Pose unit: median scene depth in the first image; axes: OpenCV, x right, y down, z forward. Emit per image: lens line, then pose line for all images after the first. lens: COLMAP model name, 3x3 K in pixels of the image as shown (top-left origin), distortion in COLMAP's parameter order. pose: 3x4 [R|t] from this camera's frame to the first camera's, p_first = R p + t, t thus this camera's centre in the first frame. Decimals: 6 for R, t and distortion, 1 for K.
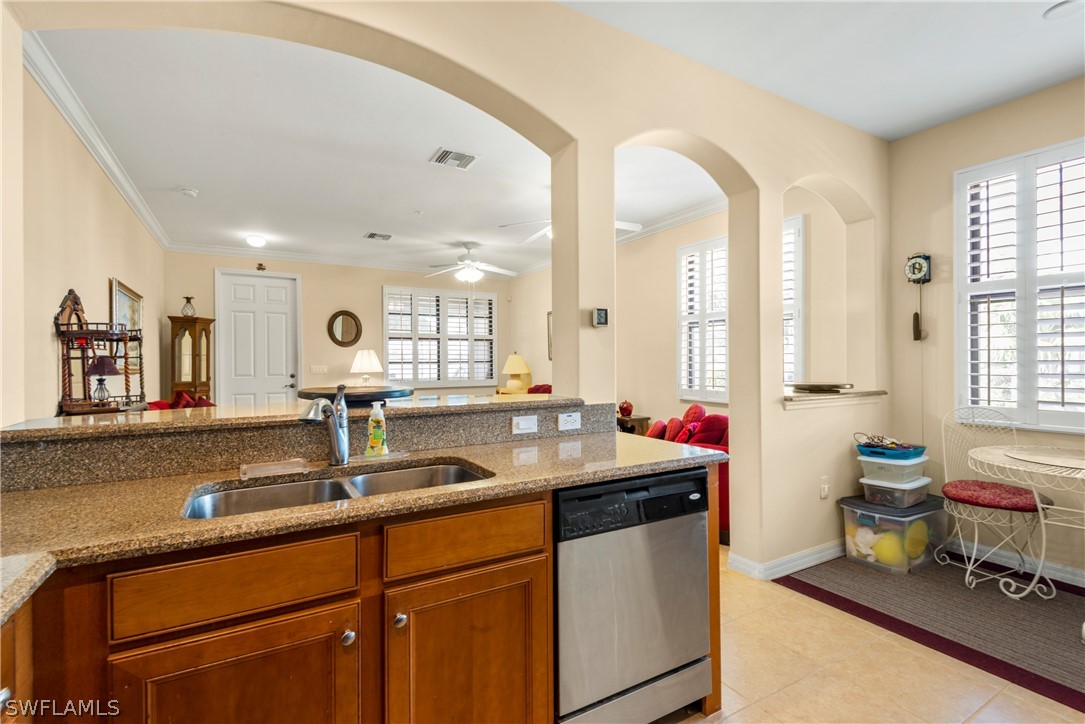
lens RADIAL K [[500.0, 0, 534.6], [0, 500.0, 361.5], [0, 0, 1]] dist [0.024167, -0.006308]
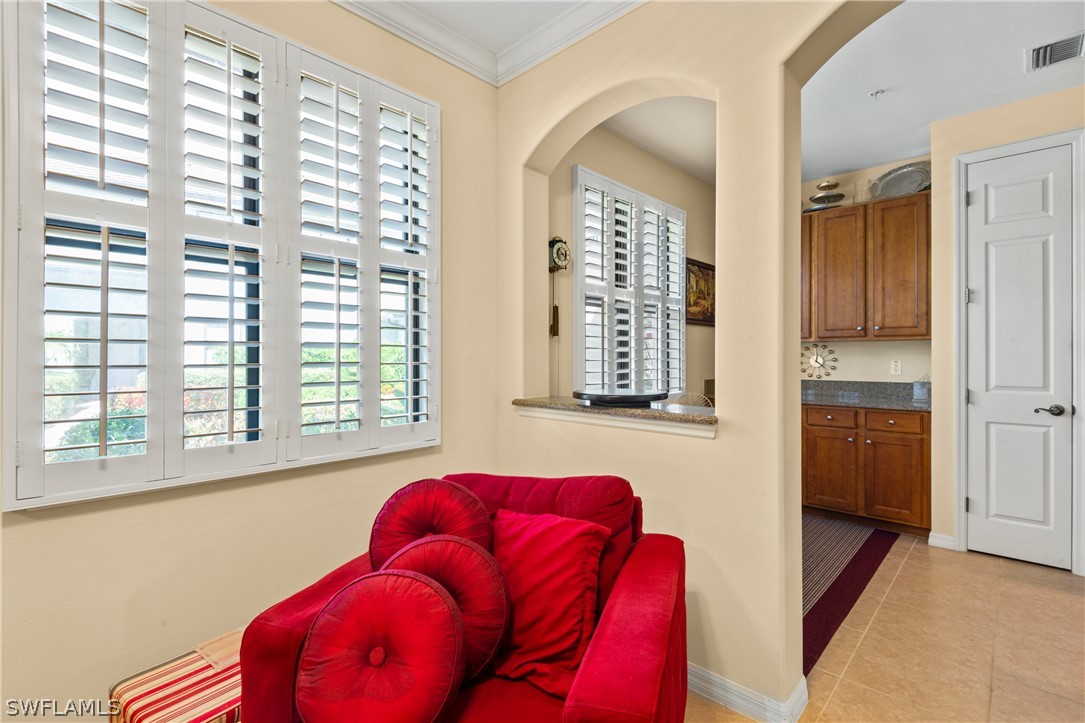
lens RADIAL K [[500.0, 0, 547.9], [0, 500.0, 357.1], [0, 0, 1]] dist [0.024167, -0.006308]
pose [[-0.310351, 0.004870, 0.950610, -0.028796], [0.004445, 0.999983, -0.003672, -0.000866], [-0.950612, 0.003086, -0.310367, 0.638822]]
